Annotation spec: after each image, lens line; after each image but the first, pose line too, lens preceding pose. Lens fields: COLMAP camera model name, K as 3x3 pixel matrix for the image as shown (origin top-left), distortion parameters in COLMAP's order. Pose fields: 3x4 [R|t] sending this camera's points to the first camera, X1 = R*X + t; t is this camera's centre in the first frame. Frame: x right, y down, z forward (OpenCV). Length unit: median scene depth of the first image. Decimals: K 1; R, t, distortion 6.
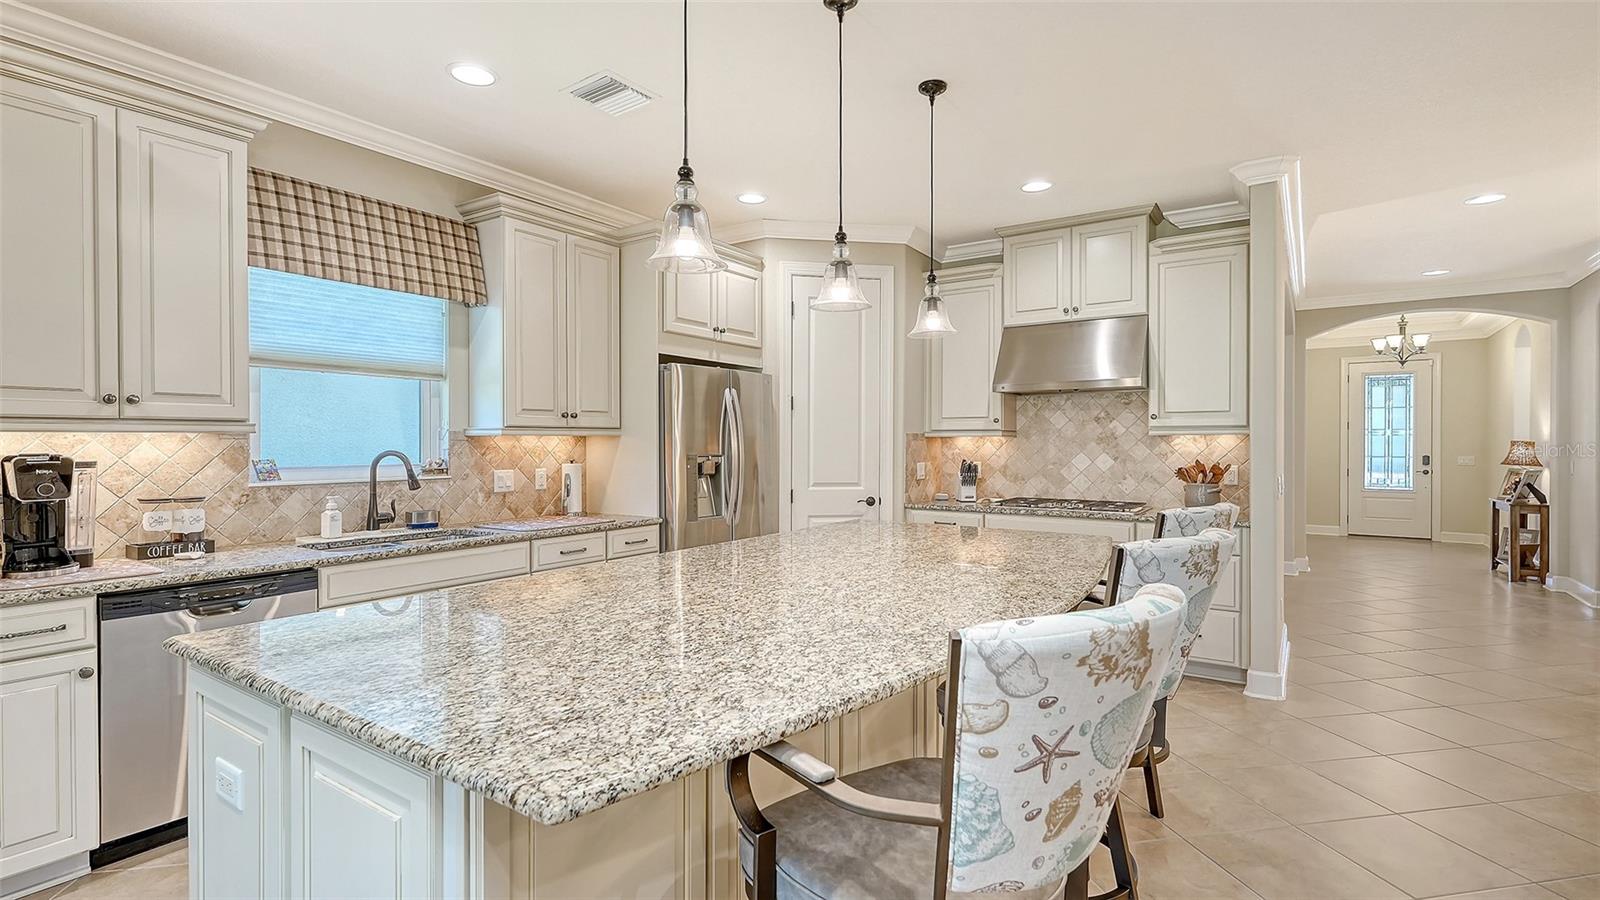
lens RADIAL K [[750.2, 0, 800.0], [0, 750.2, 450.0], [0, 0, 1]] dist [0.018850, -0.014117]
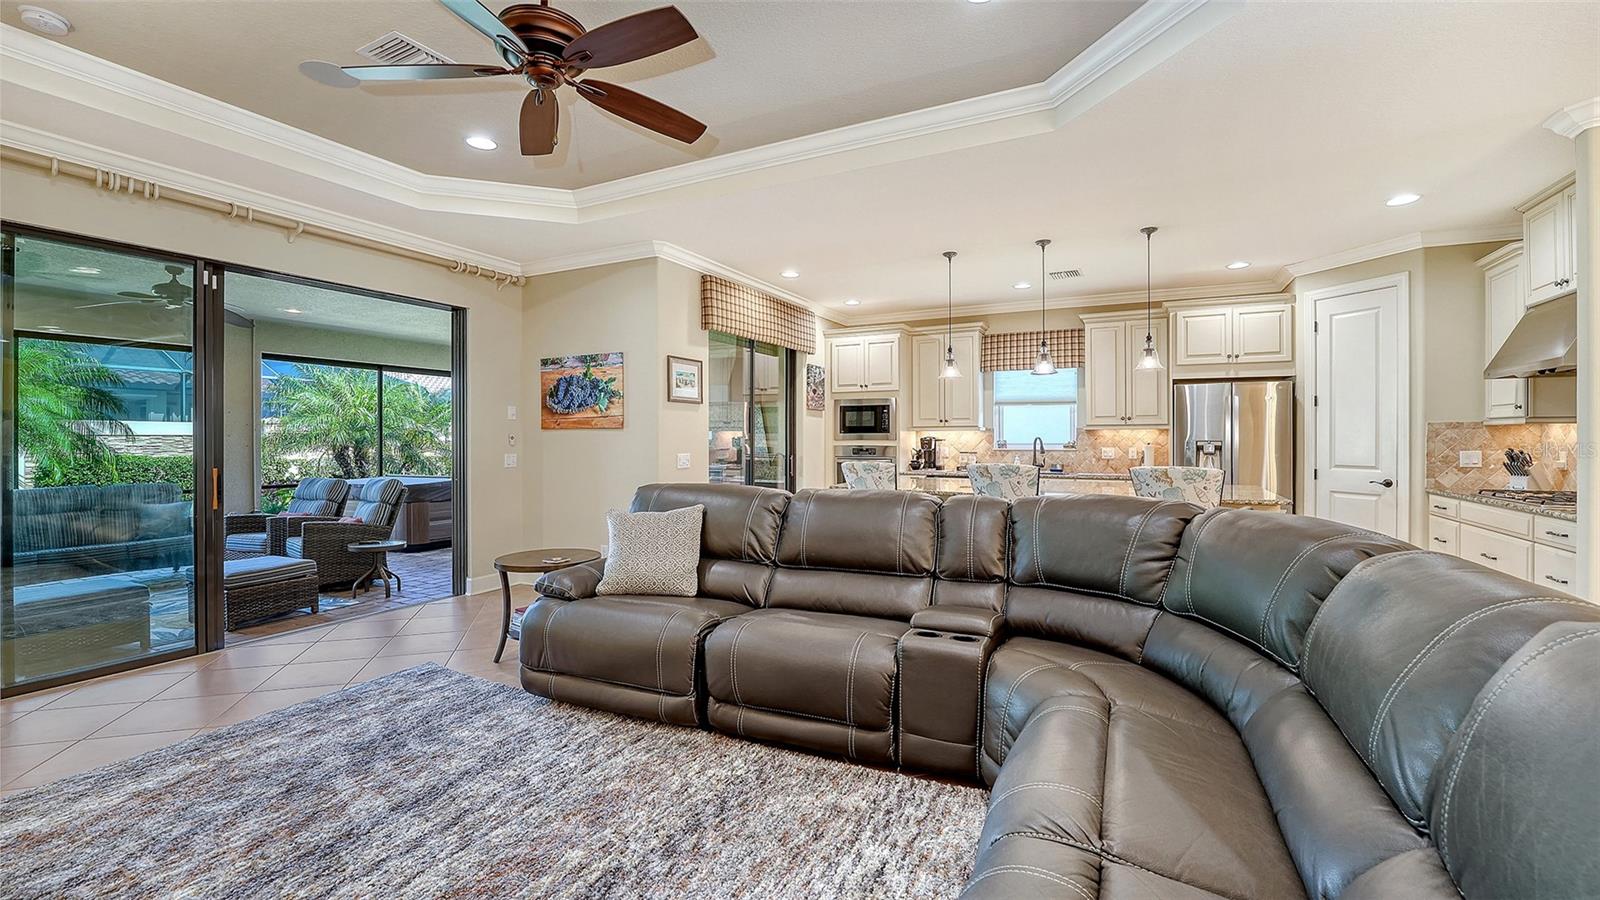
lens RADIAL K [[666.6, 0, 799.4], [0, 666.6, 439.3], [0, 0, 1]] dist [-0.023821, -0.000047]
pose [[0.123199, 0.001785, -0.992380, 1.121751], [-0.009004, 0.999959, 0.000681, 0.010813], [0.992341, 0.008851, 0.123210, -0.001313]]
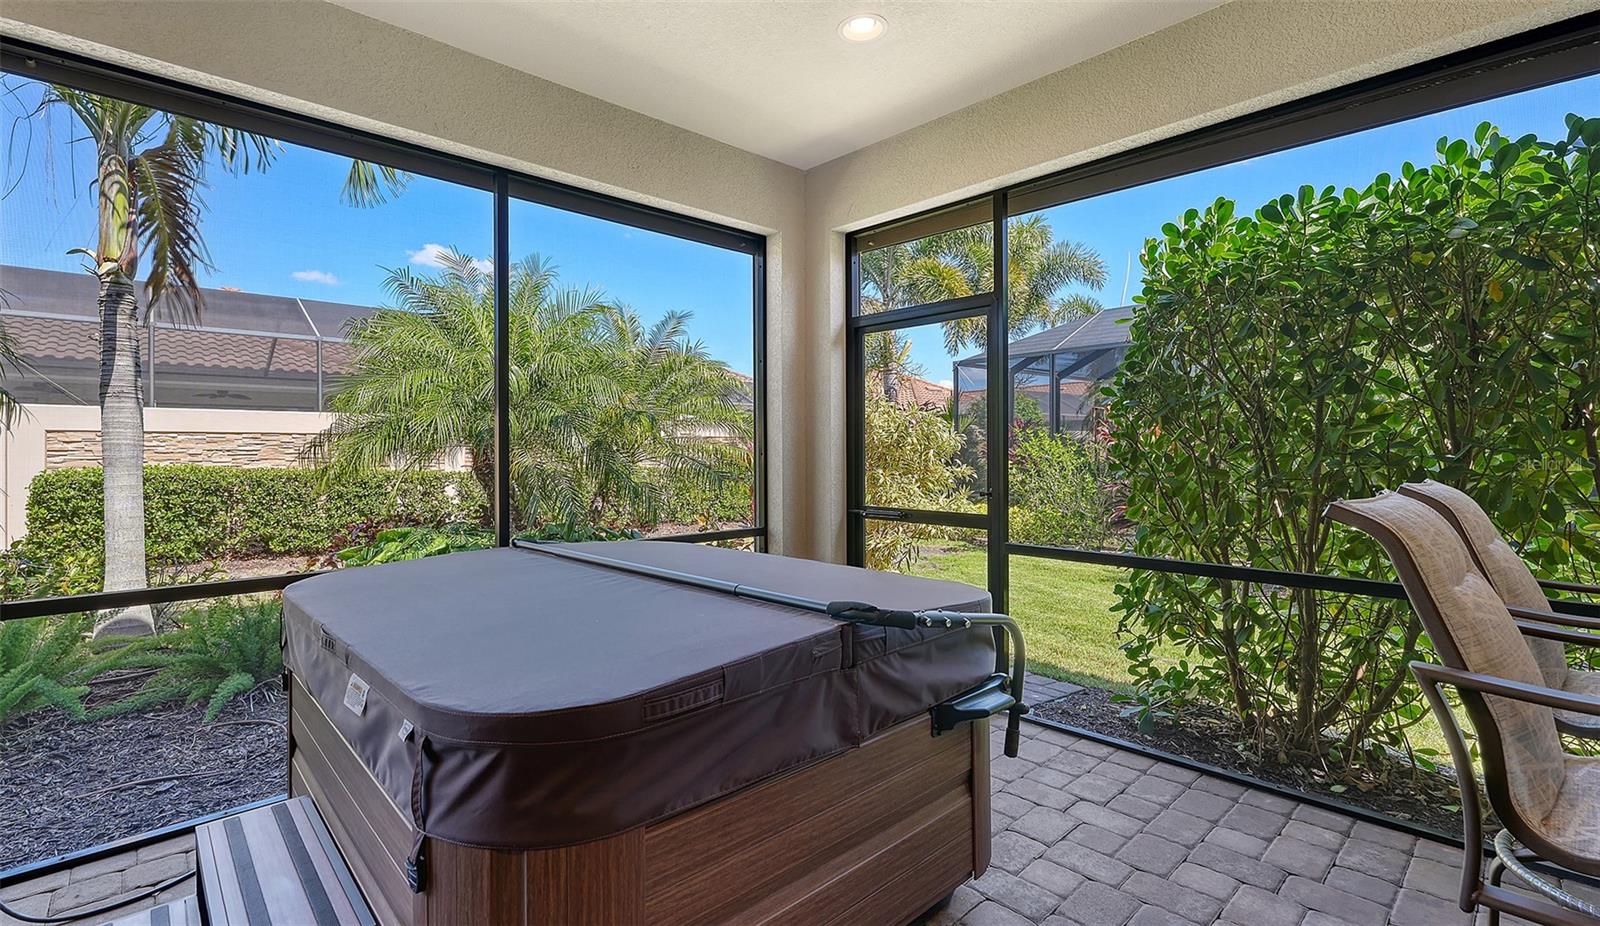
lens RADIAL K [[710.8, 0, 762.8], [0, 710.8, 441.9], [0, 0, 1]] dist [-0.002554, -0.000100]
pose [[-0.234758, -0.003134, -0.972049, -0.648280], [-0.002487, 0.999993, -0.002624, 0.048604], [0.972051, 0.001801, -0.234764, -0.707482]]
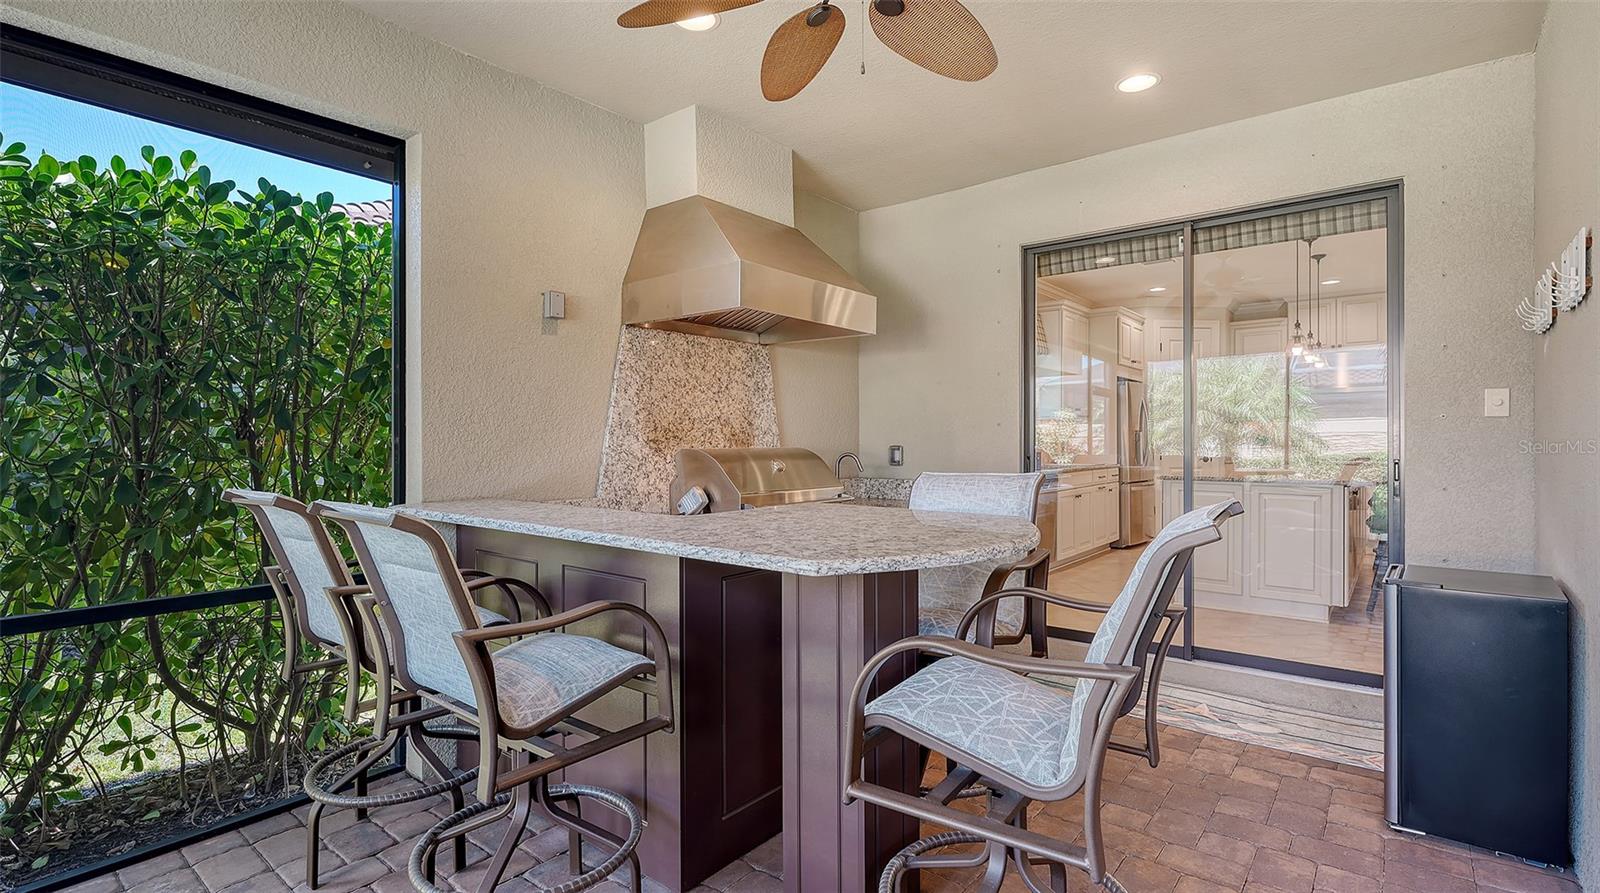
lens RADIAL K [[757.6, 0, 800.0], [0, 757.6, 446.5], [0, 0, 1]] dist [-0.001272, -0.000020]
pose [[0.997426, -0.002135, -0.071677, -0.775272], [0.002055, 0.999997, -0.001190, 0.043223], [0.071680, 0.001039, 0.997427, -0.889633]]
